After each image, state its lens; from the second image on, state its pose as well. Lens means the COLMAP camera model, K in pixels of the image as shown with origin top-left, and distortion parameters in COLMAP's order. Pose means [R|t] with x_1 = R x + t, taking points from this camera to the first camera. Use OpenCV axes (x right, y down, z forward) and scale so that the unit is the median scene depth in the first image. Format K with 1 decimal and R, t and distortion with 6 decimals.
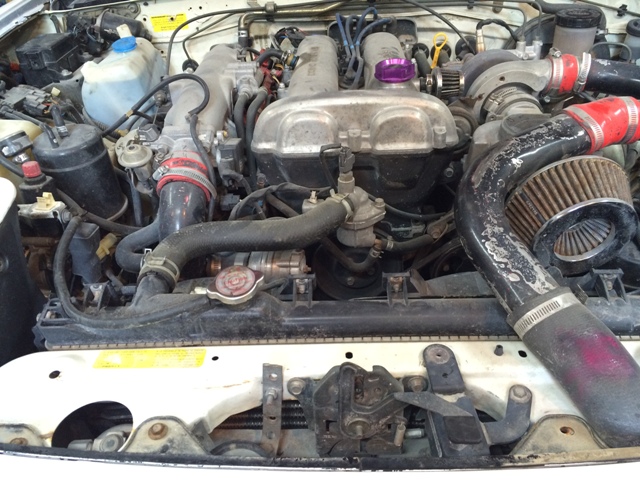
lens RADIAL K [[544.6, 0, 317.5], [0, 544.6, 239.1], [0, 0, 1]] dist [0.087514, -0.116664]
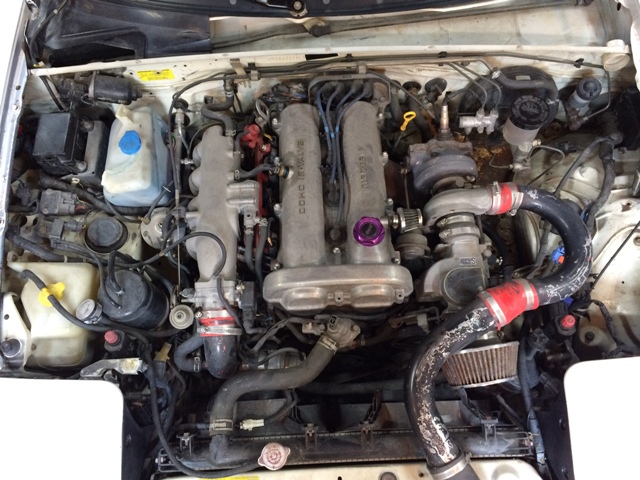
lens RADIAL K [[544.6, 0, 317.5], [0, 544.6, 239.1], [0, 0, 1]] dist [0.087514, -0.116664]
pose [[0.997470, -0.051117, 0.049407, -0.044967], [0.018664, 0.858891, 0.511818, -0.956600], [-0.068598, -0.509601, 0.857672, -0.103373]]
